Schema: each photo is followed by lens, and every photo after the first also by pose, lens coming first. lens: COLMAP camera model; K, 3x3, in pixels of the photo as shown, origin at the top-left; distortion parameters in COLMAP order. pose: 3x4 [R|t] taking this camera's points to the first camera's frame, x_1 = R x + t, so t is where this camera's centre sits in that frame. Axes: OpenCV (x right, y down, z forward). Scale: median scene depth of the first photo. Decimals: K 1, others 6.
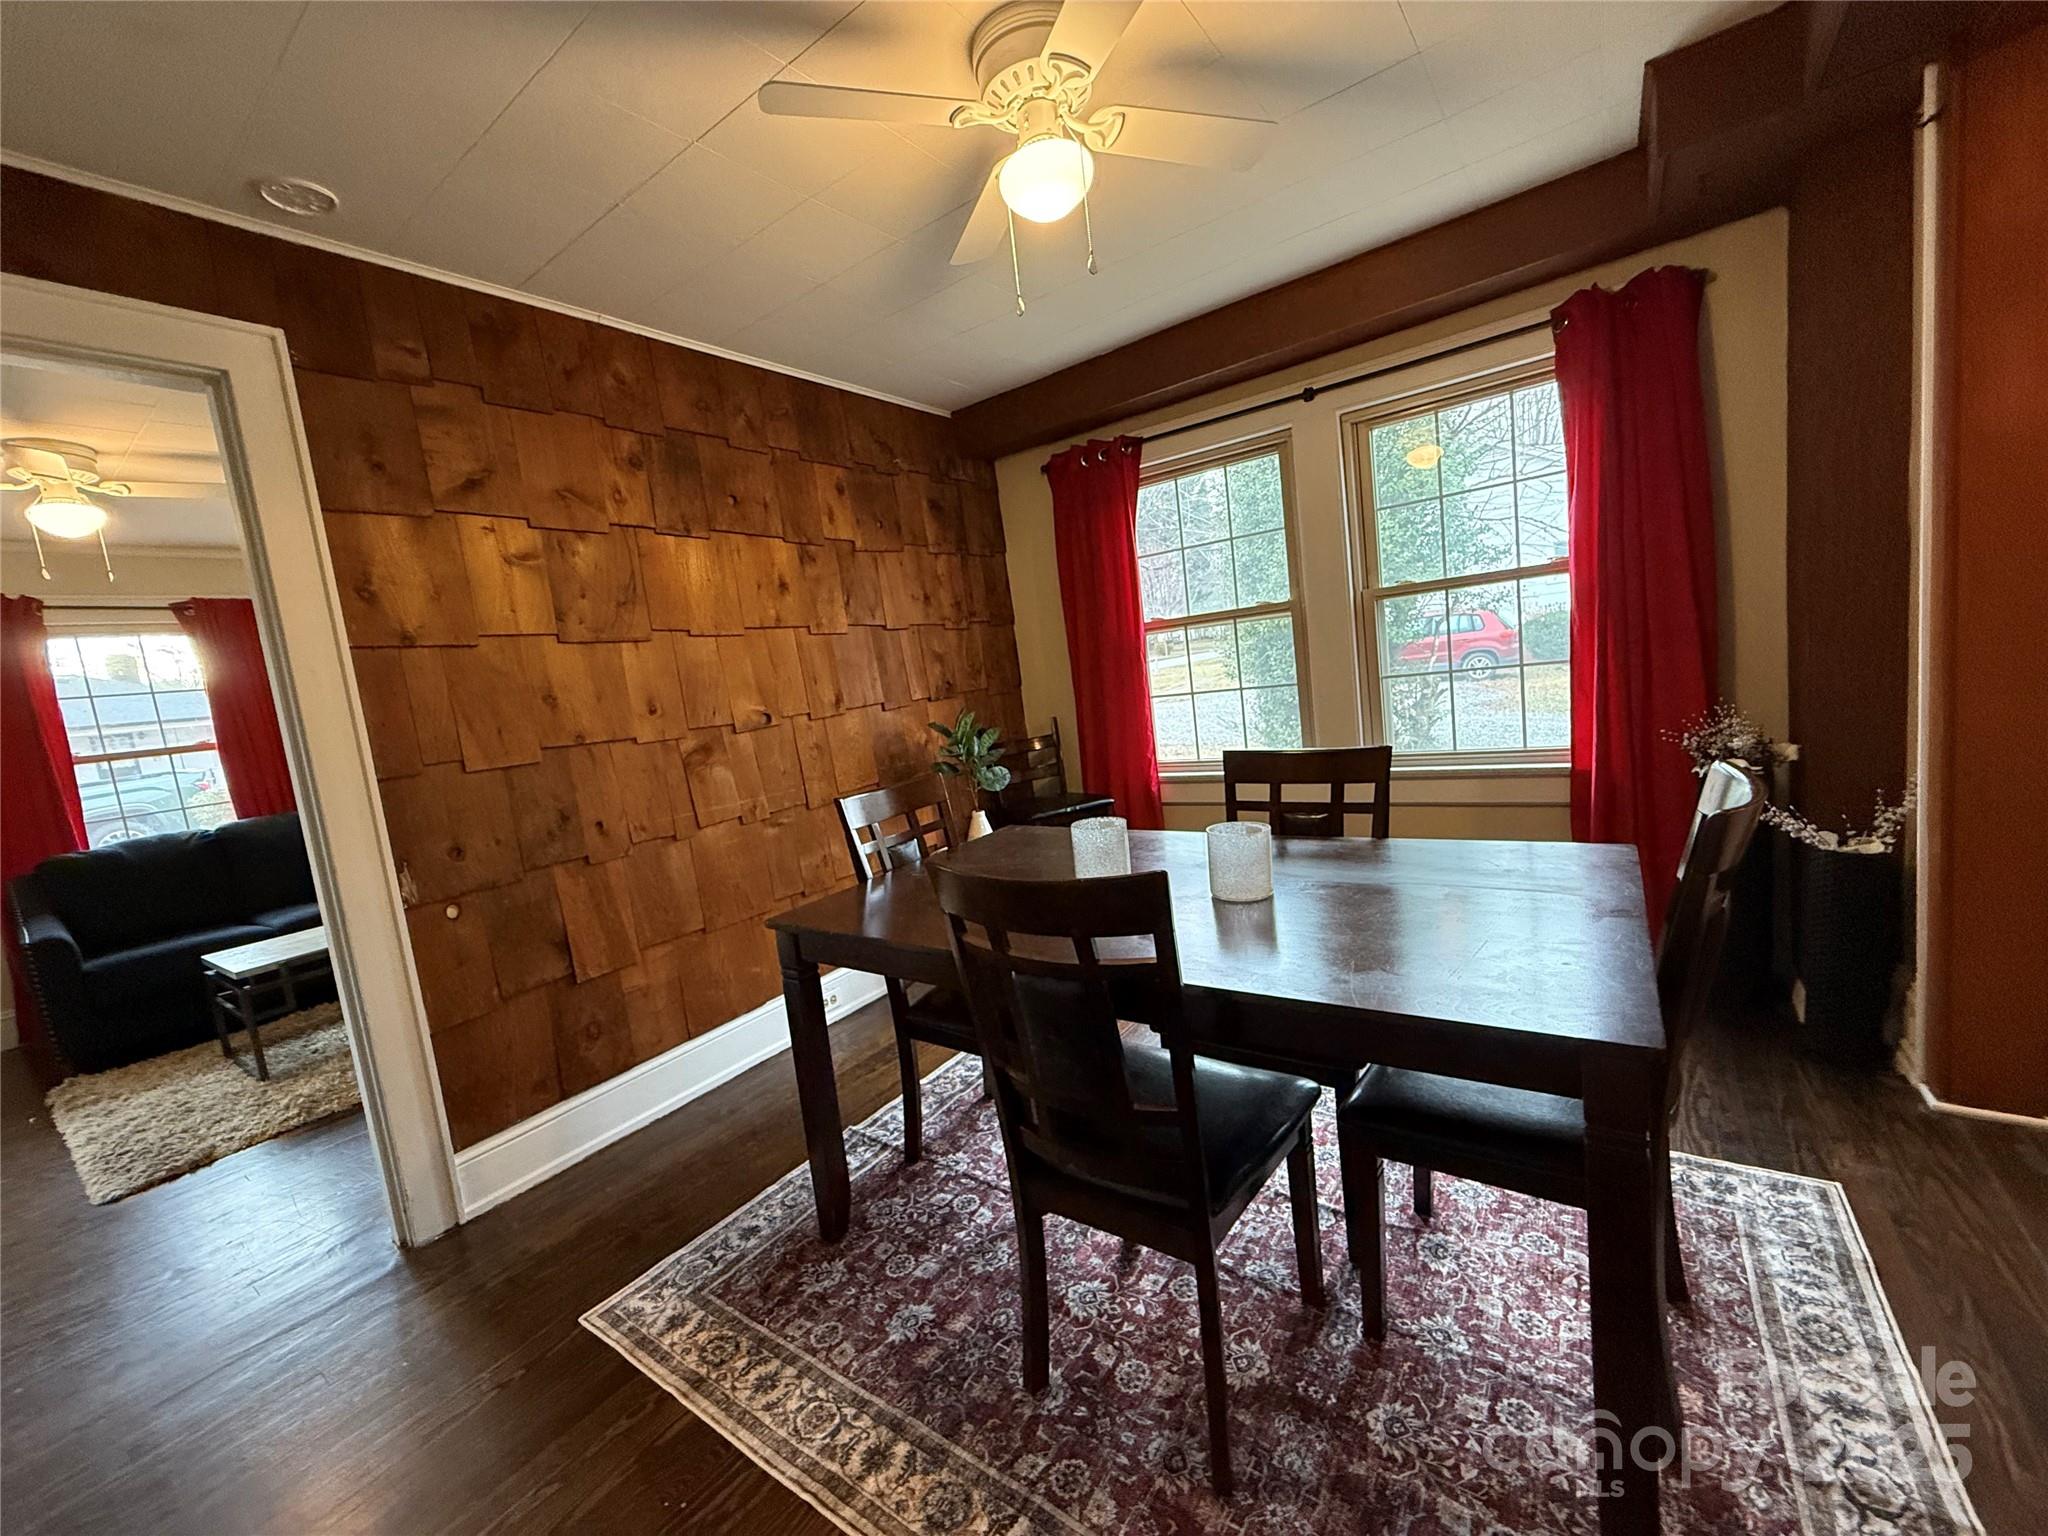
lens RADIAL K [[815.4, 0, 1019.9], [0, 815.4, 768.0], [0, 0, 1]] dist [0.001055, 0.000114]
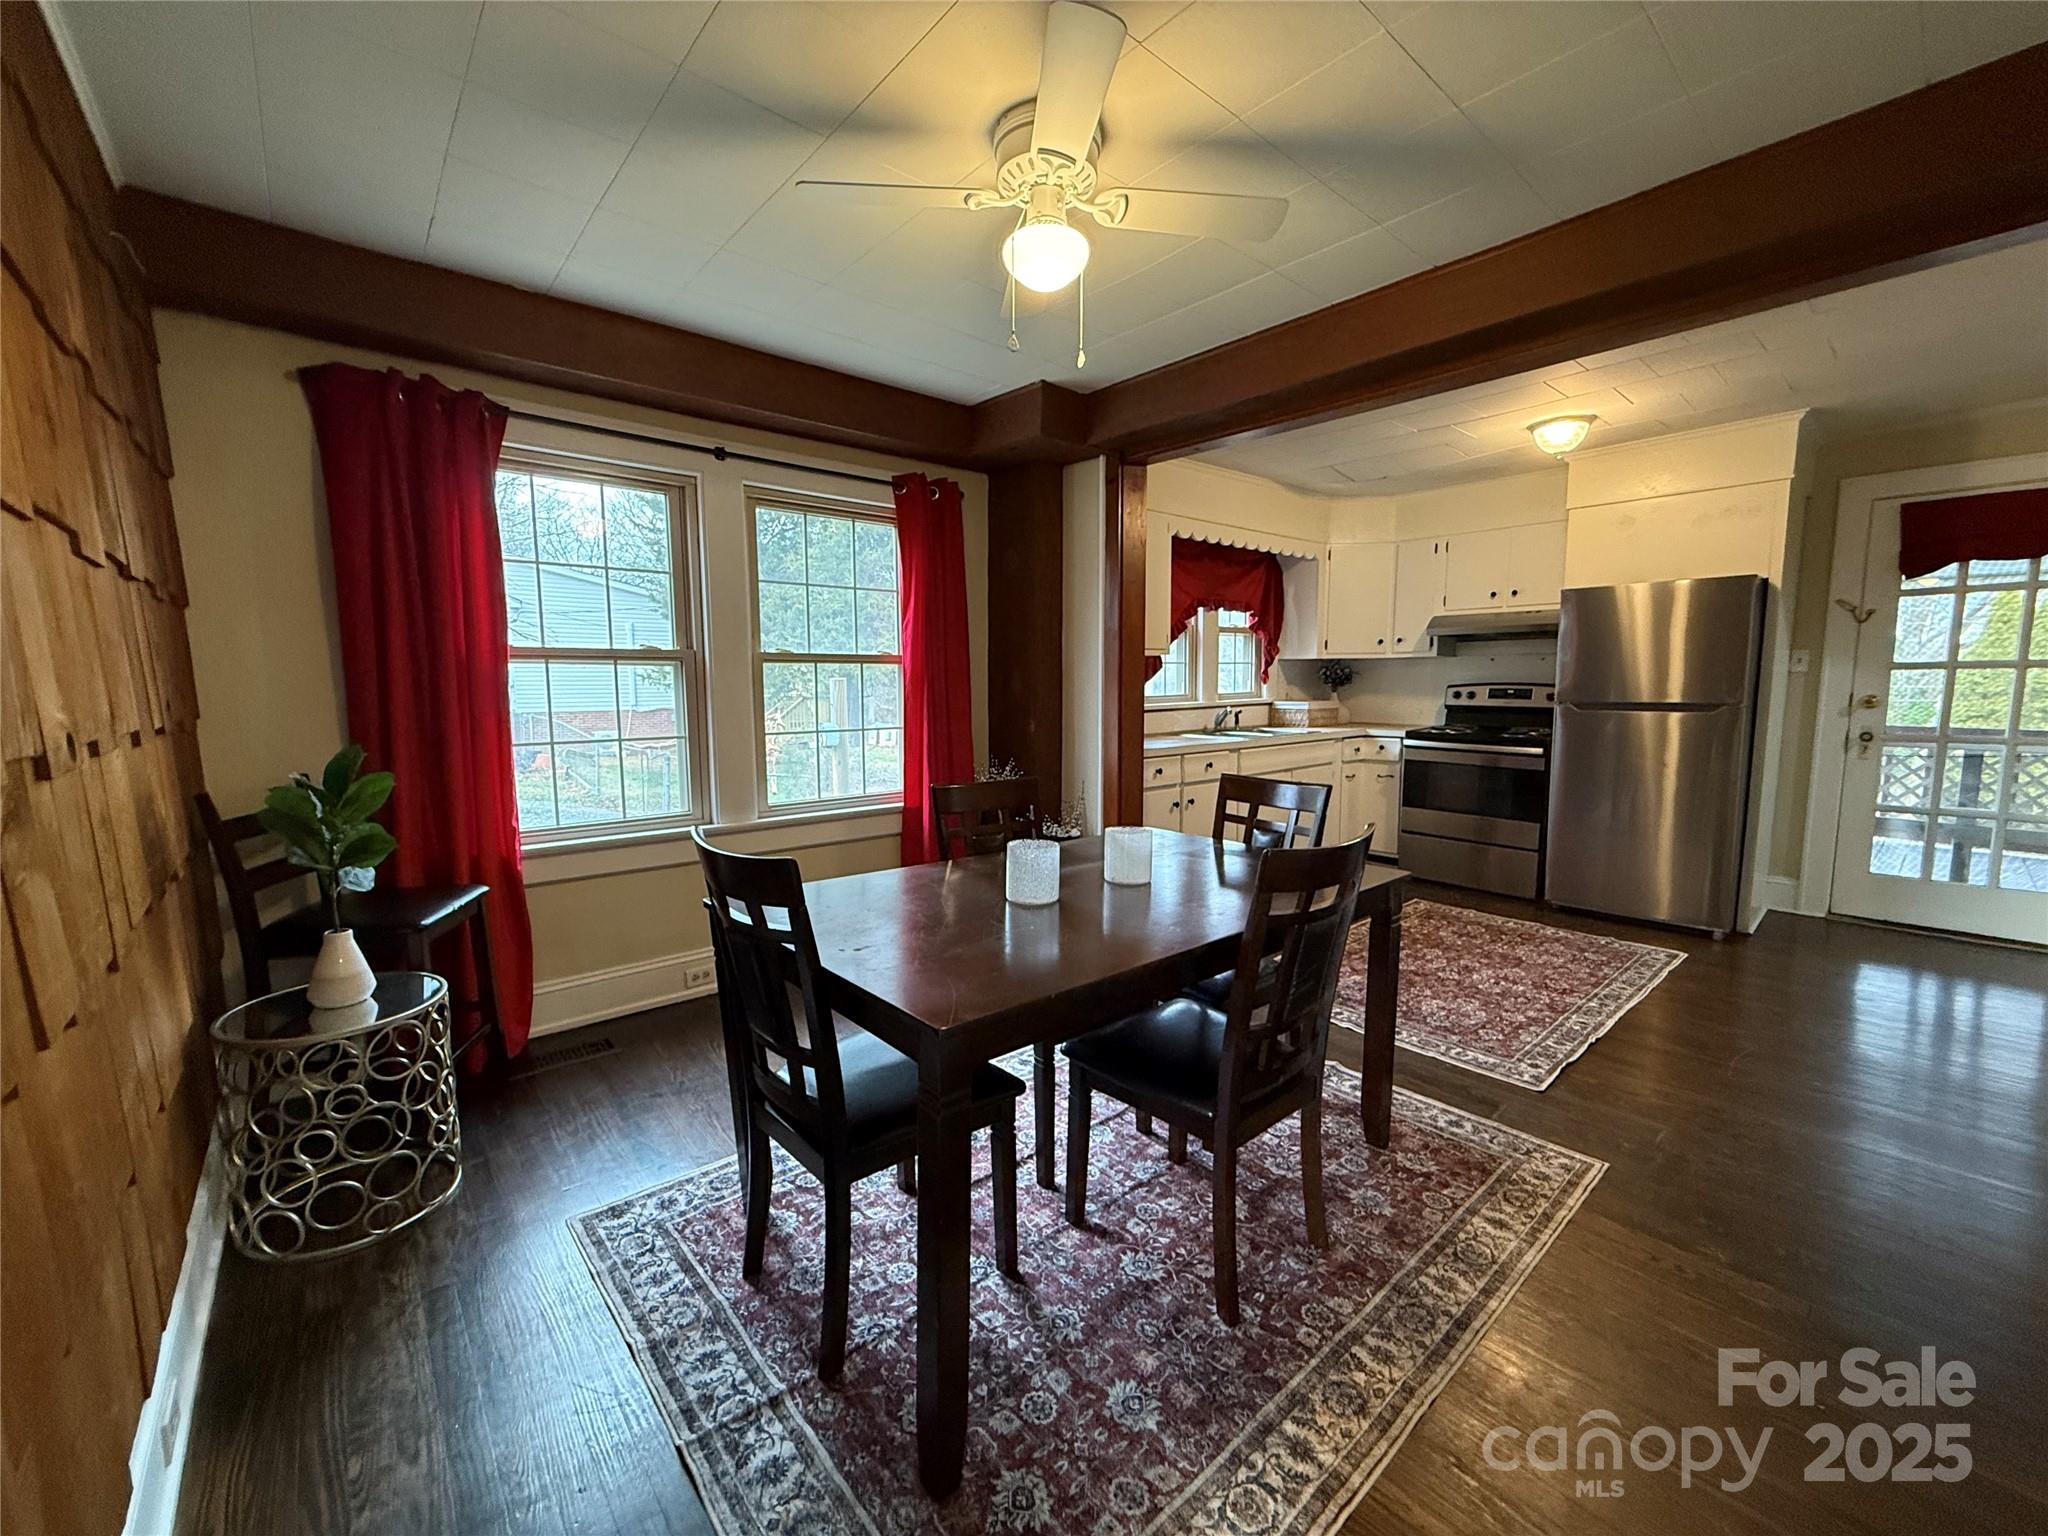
lens RADIAL K [[813.9, 0, 1020.0], [0, 813.9, 768.6], [0, 0, 1]] dist [0.001168, 0.000285]
pose [[0.235025, 0.015084, 0.971872, -0.894041], [0.089558, 0.995290, -0.037105, 0.007097], [-0.967855, 0.095759, 0.232567, 0.727384]]
